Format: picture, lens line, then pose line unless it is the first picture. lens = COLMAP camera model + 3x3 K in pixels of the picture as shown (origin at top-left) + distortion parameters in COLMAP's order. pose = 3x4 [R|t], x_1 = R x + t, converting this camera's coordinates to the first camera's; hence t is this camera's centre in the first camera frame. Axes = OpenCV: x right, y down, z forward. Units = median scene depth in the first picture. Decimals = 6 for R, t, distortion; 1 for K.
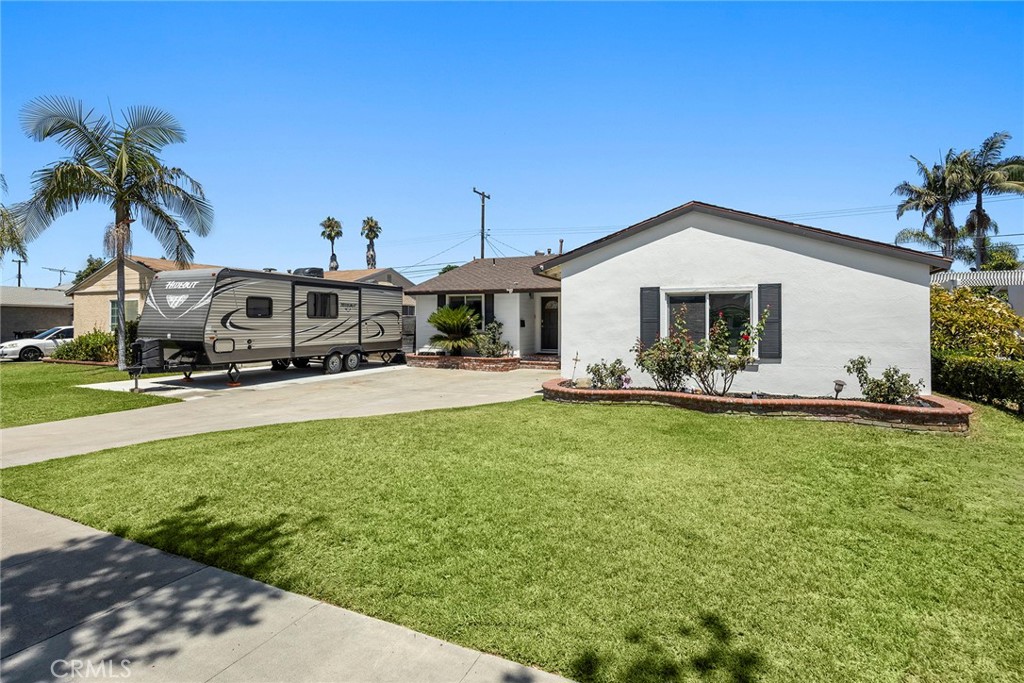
lens RADIAL K [[499.3, 0, 509.1], [0, 499.3, 319.5], [0, 0, 1]] dist [-0.001561, -0.000269]
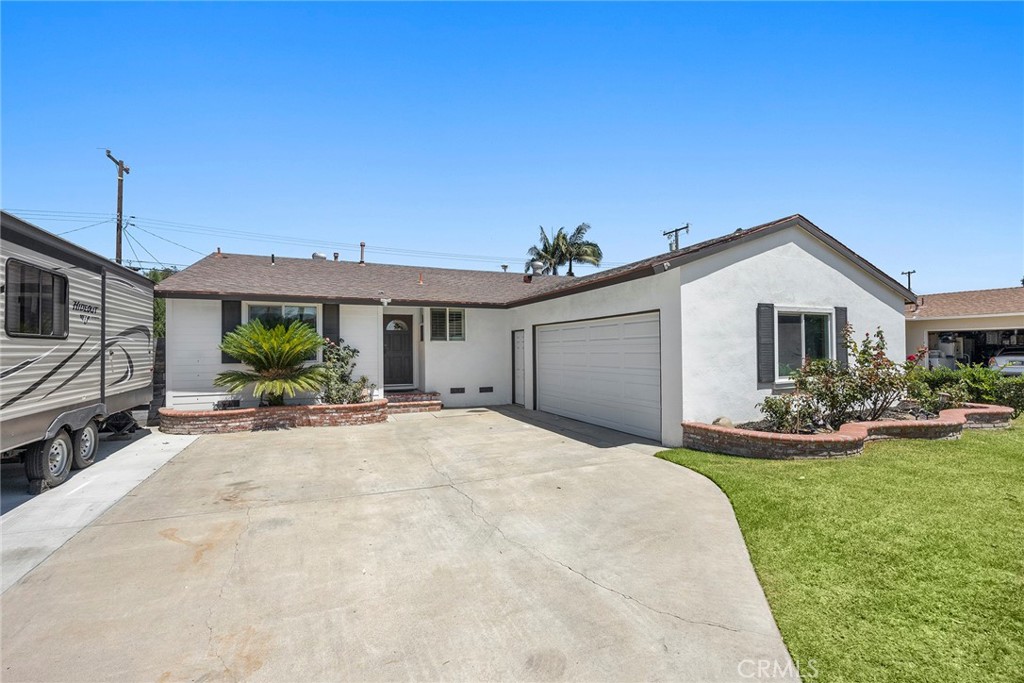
lens RADIAL K [[447.7, 0, 512.0], [0, 447.7, 341.5], [0, 0, 1]] dist [-0.018239, 0.000138]
pose [[0.666553, 0.005365, 0.745439, -0.335218], [0.004496, 0.999927, -0.011217, 0.004392], [-0.745444, 0.010828, 0.666480, 0.467132]]
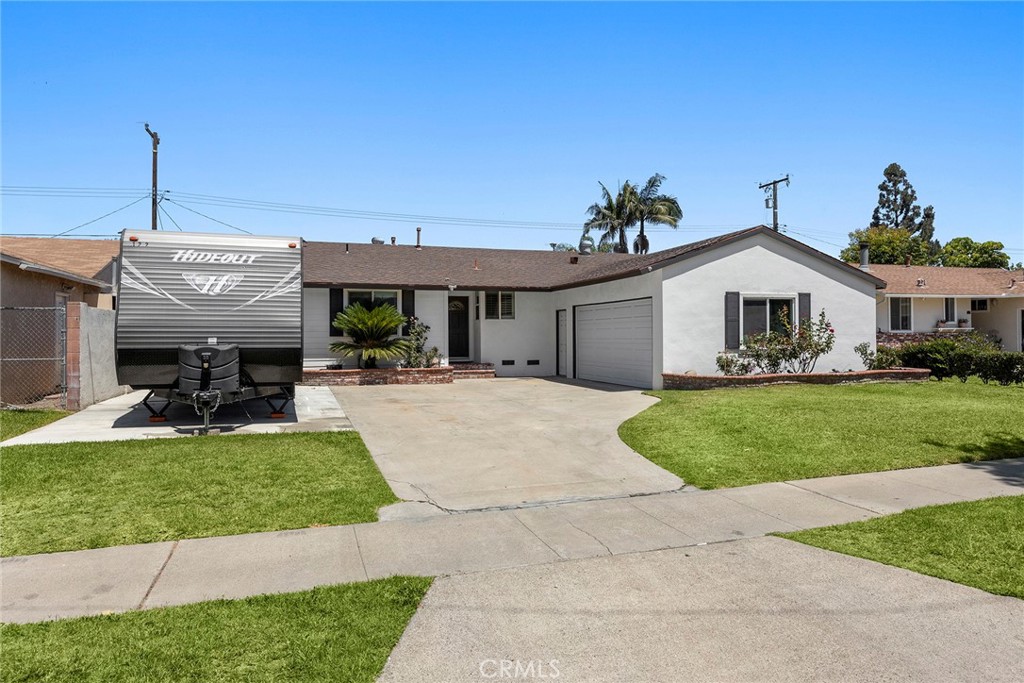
lens RADIAL K [[649.3, 0, 513.8], [0, 649.3, 327.4], [0, 0, 1]] dist [-0.005833, -0.001076]
pose [[0.733915, 0.001291, 0.679240, -0.667375], [0.002285, 0.999988, -0.004369, 0.015098], [-0.679238, 0.004758, 0.733903, 0.121784]]
